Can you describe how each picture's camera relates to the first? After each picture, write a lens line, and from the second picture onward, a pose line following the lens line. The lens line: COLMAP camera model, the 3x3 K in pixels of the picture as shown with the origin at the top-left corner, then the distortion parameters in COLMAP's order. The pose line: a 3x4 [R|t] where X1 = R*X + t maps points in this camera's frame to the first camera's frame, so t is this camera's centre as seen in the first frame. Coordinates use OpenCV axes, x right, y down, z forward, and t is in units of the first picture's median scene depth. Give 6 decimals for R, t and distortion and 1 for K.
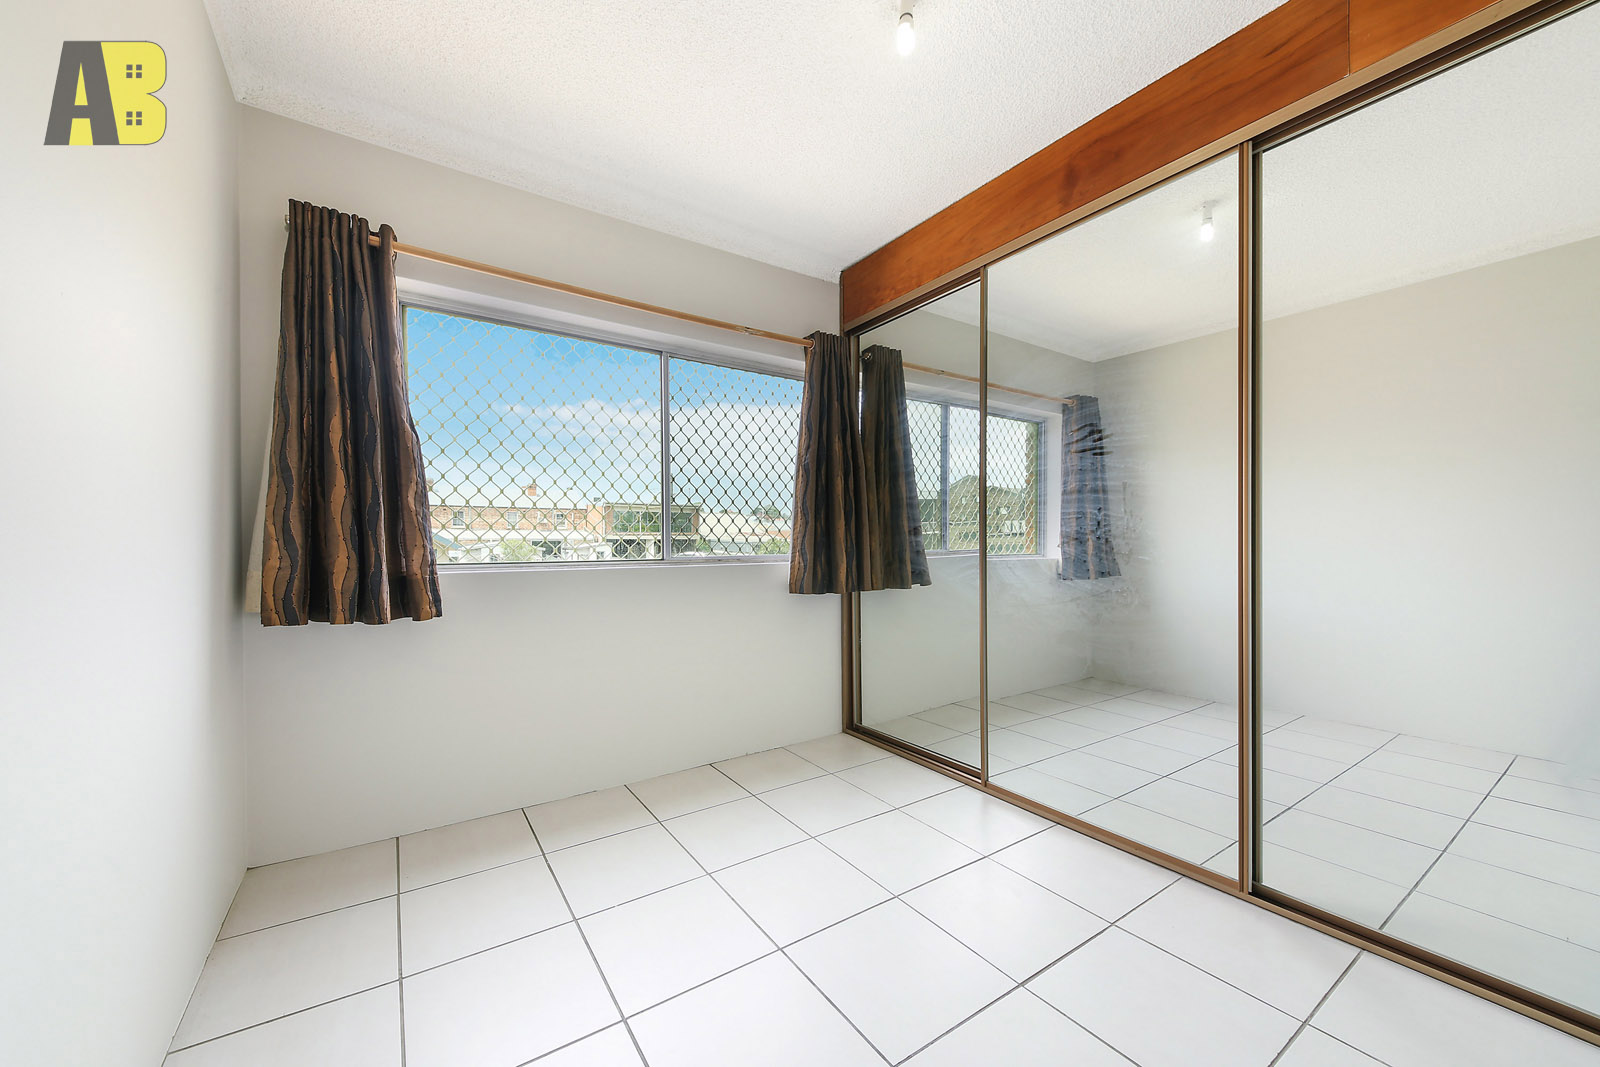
lens RADIAL K [[591.5, 0, 800.0], [0, 591.5, 533.5], [0, 0, 1]] dist [-0.000528, -0.000038]
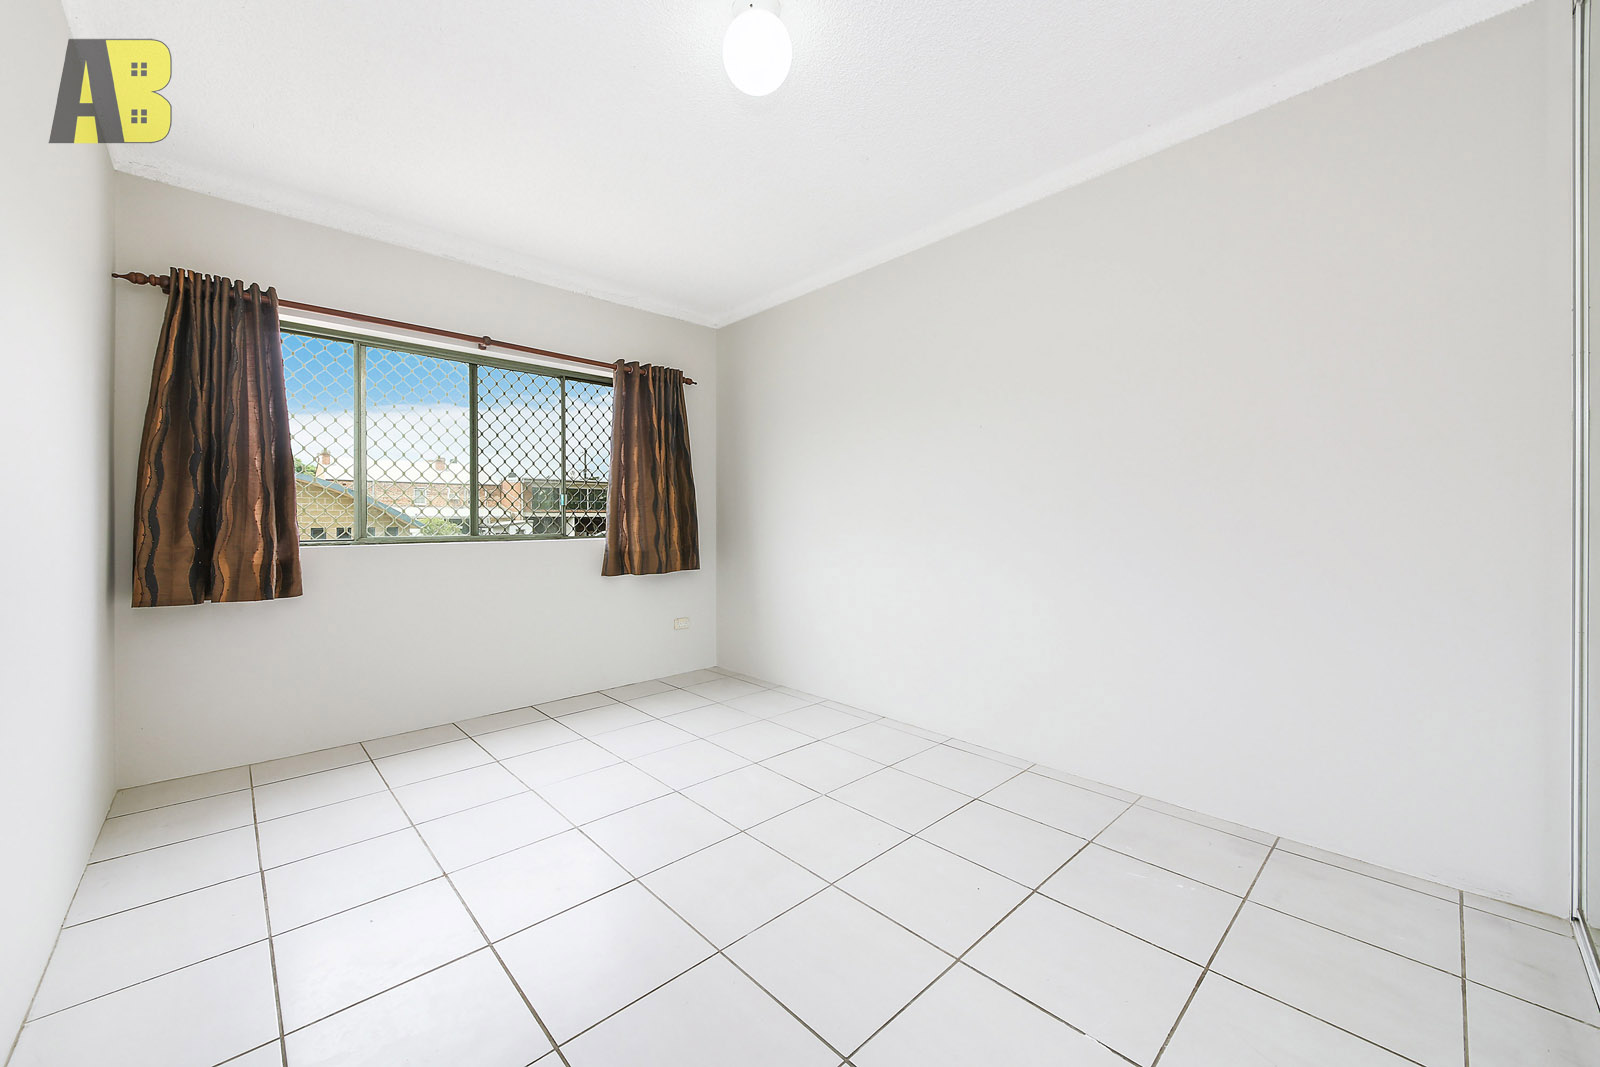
lens RADIAL K [[616.7, 0, 800.0], [0, 616.7, 533.5], [0, 0, 1]] dist [-0.000392, -0.000043]
pose [[0.997011, 0.000009, 0.077262, 0.323843], [-0.002777, 0.999358, 0.035728, -0.003903], [-0.077212, -0.035836, 0.996370, -0.301238]]
